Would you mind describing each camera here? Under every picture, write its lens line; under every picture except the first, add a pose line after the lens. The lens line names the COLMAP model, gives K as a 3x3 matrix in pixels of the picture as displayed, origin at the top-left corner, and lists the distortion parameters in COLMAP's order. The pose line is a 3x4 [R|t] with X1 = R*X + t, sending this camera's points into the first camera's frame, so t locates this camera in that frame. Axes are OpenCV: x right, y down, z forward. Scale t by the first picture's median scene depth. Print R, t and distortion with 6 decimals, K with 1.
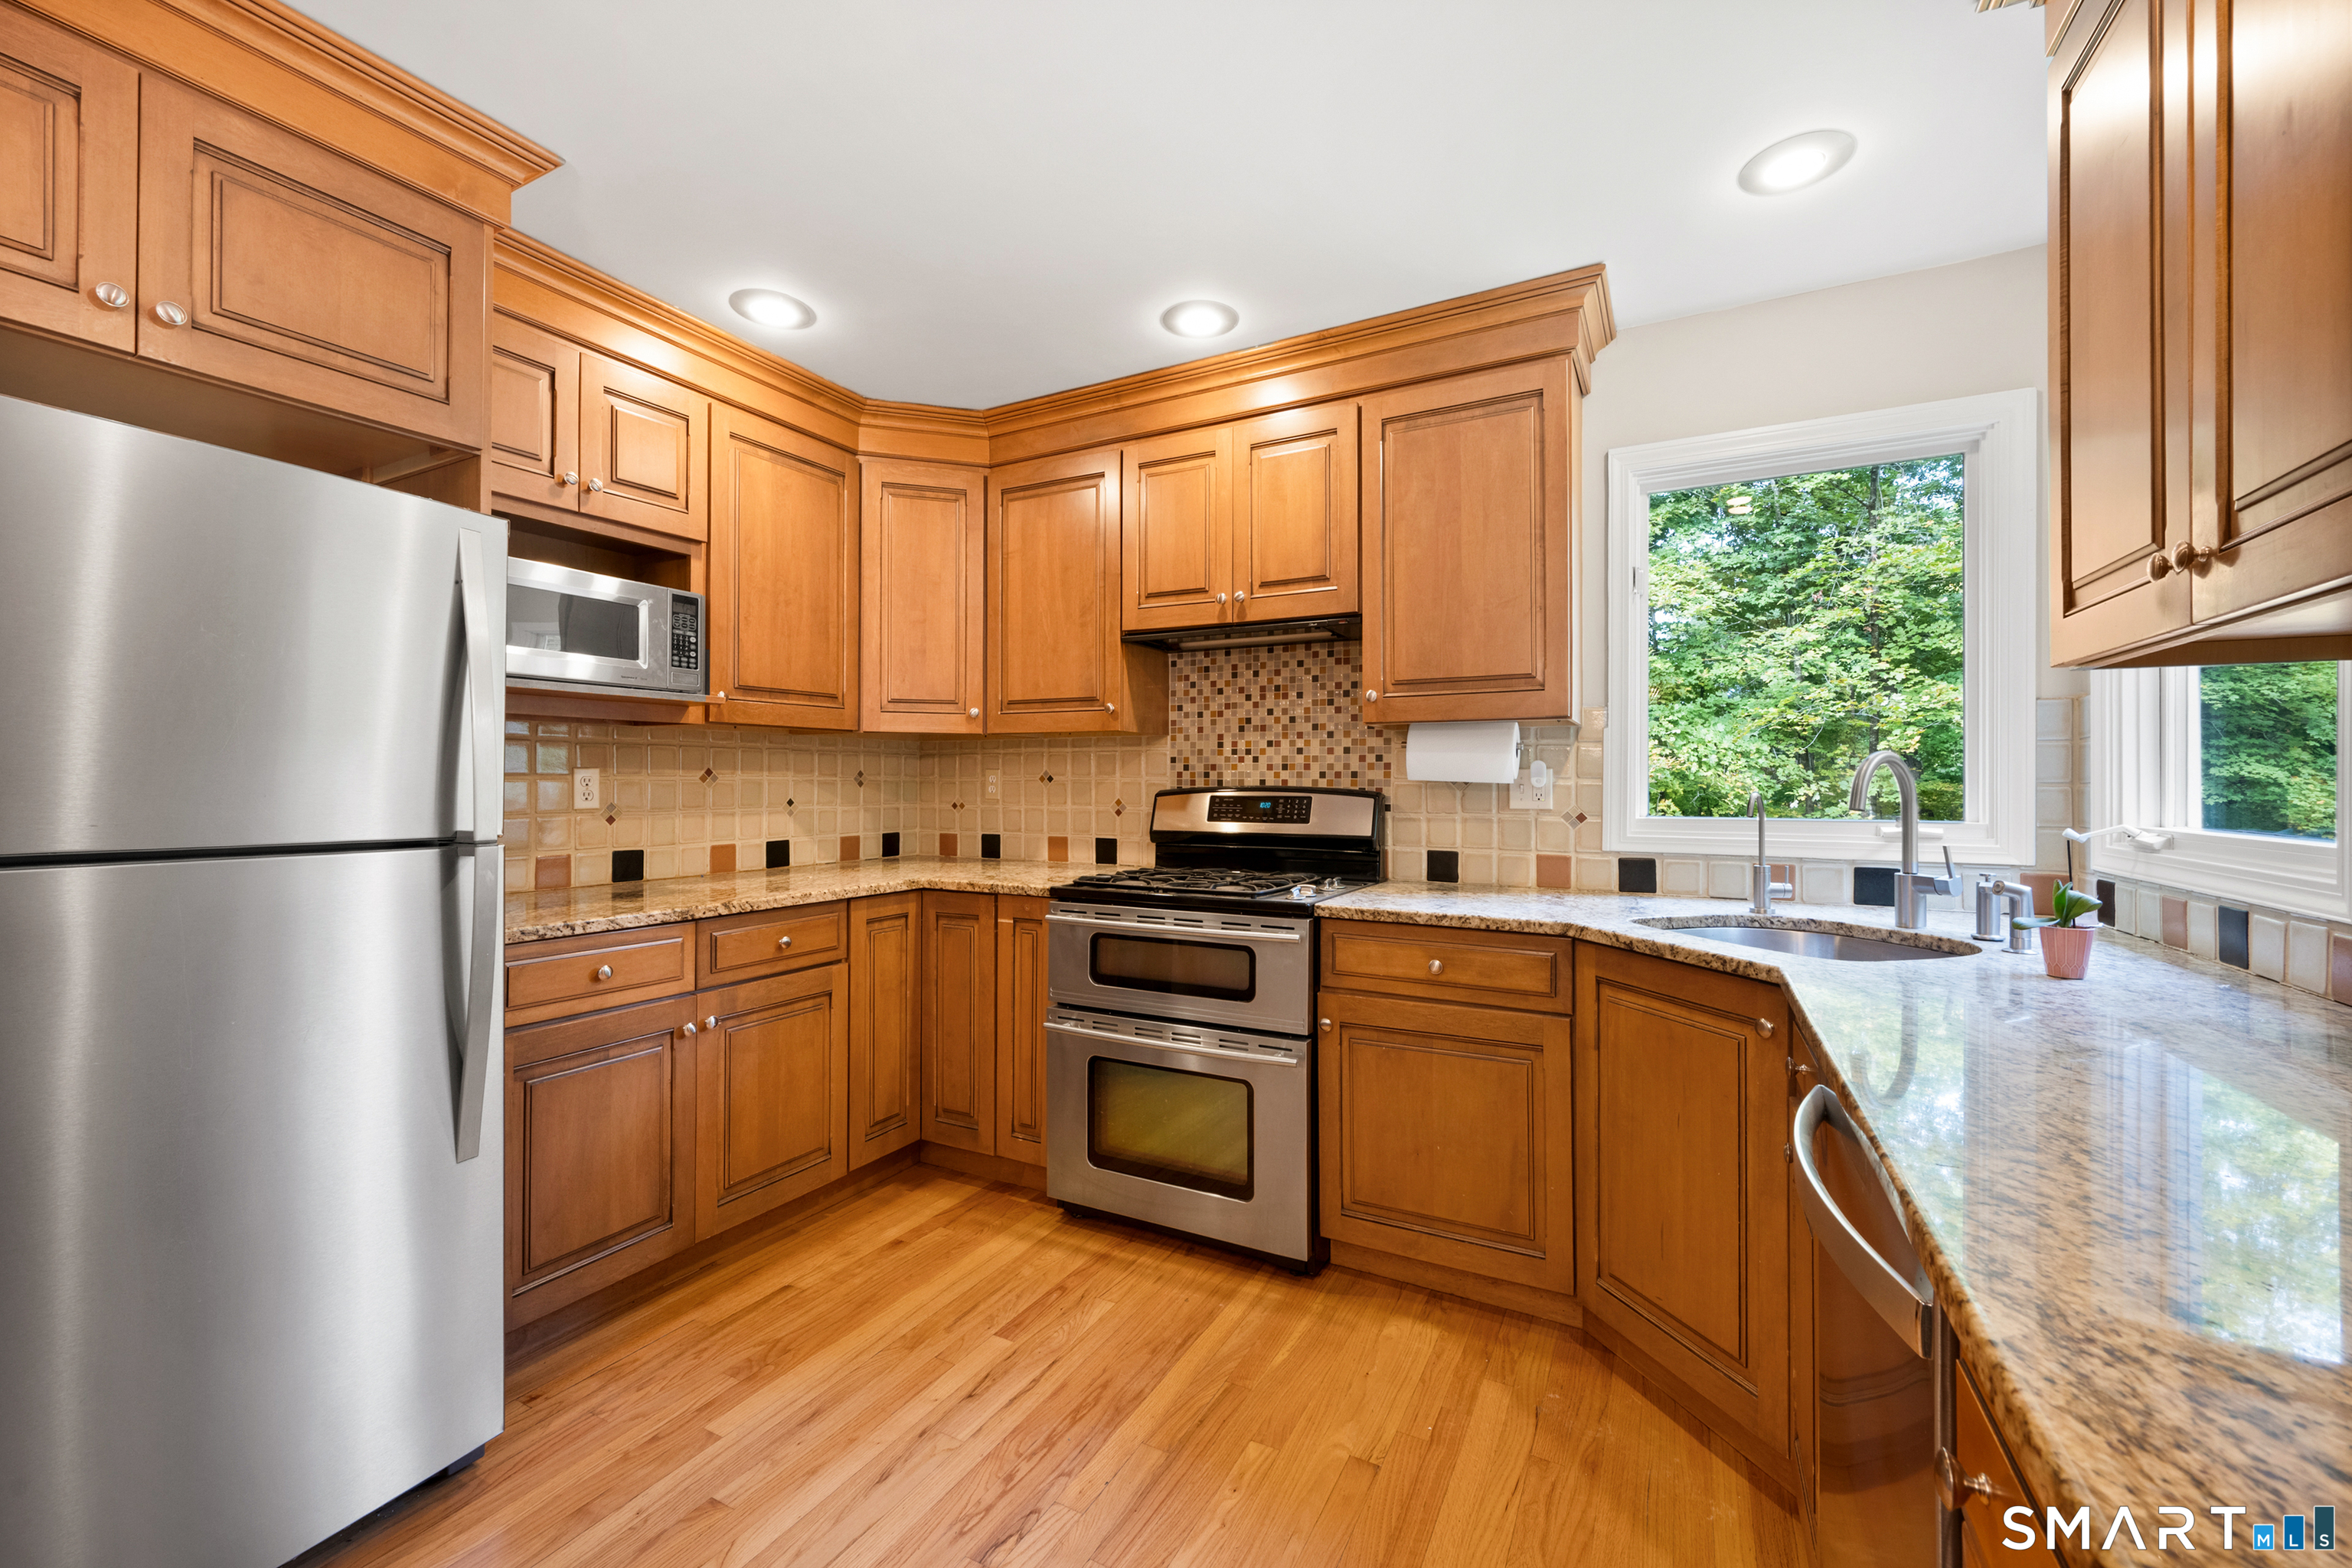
lens RADIAL K [[926.0, 0, 1203.5], [0, 926.0, 772.6], [0, 0, 1]] dist [-0.001405, -0.000050]
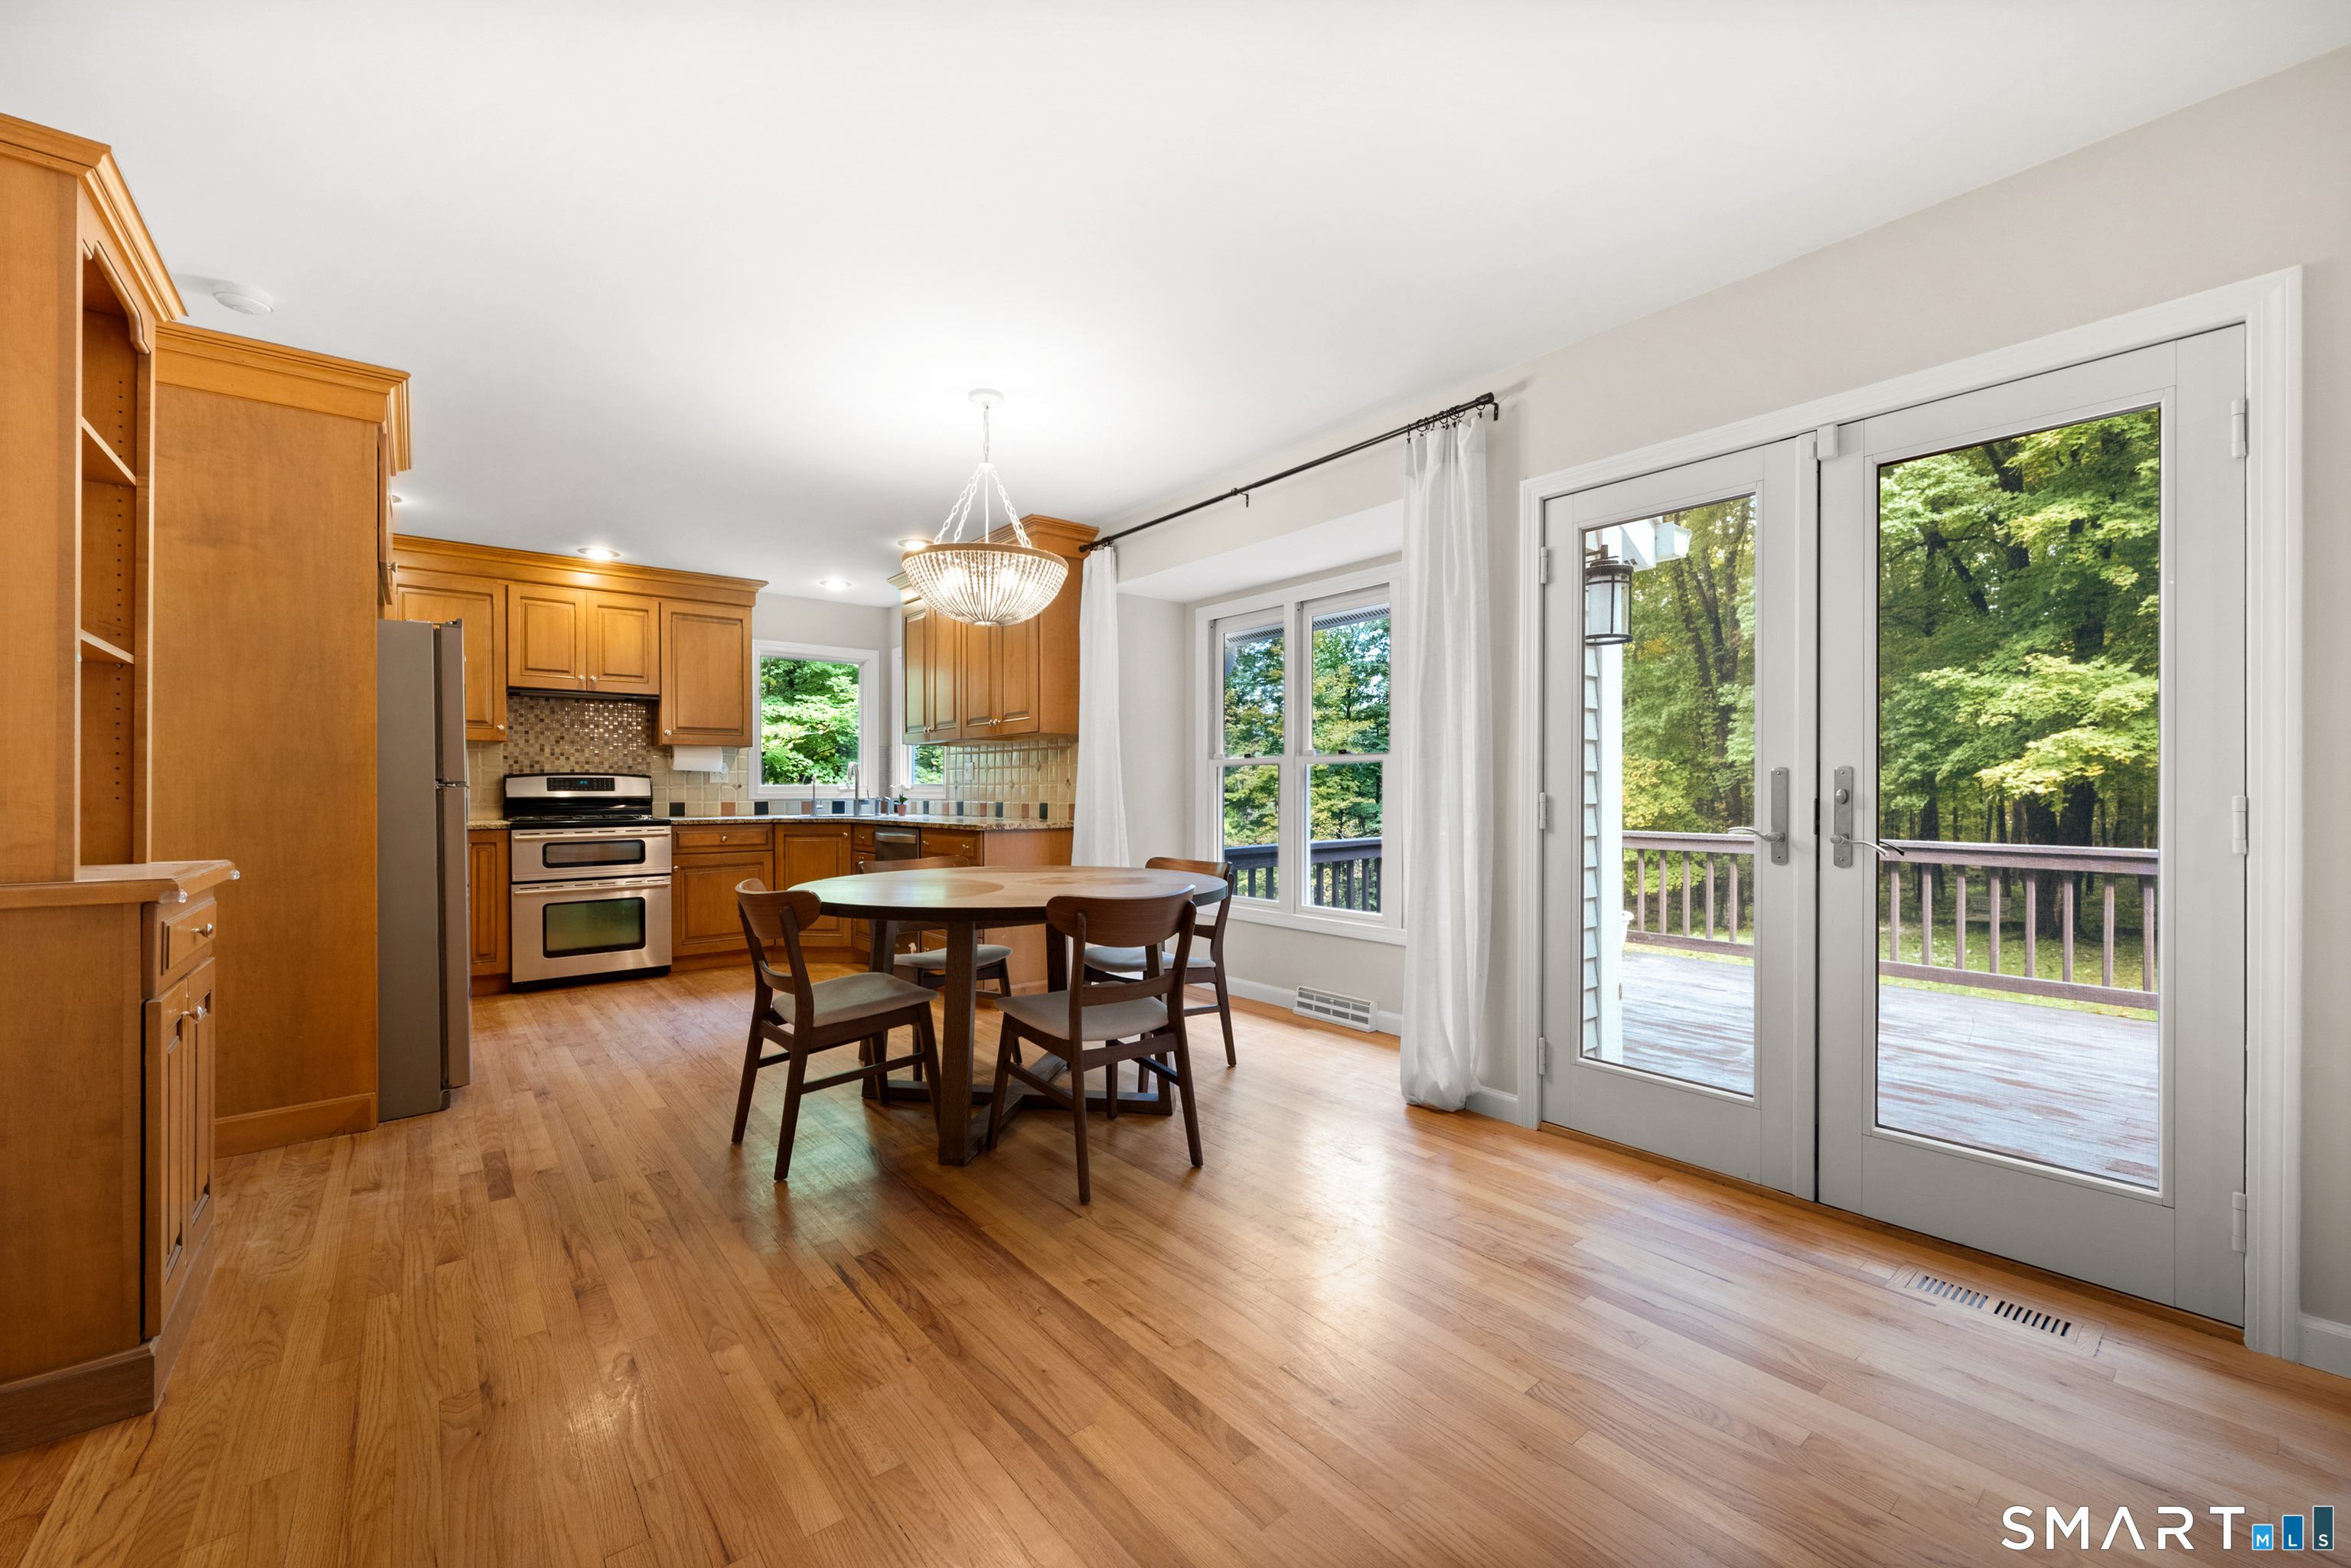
lens RADIAL K [[912.3, 0, 1182.3], [0, 912.3, 787.4], [0, 0, 1]] dist [0.000397, 0.000221]
pose [[0.375740, -0.002126, 0.926722, -1.374432], [-0.003630, 0.999986, 0.003766, 0.037831], [-0.926718, -0.004779, 0.375728, -0.984542]]
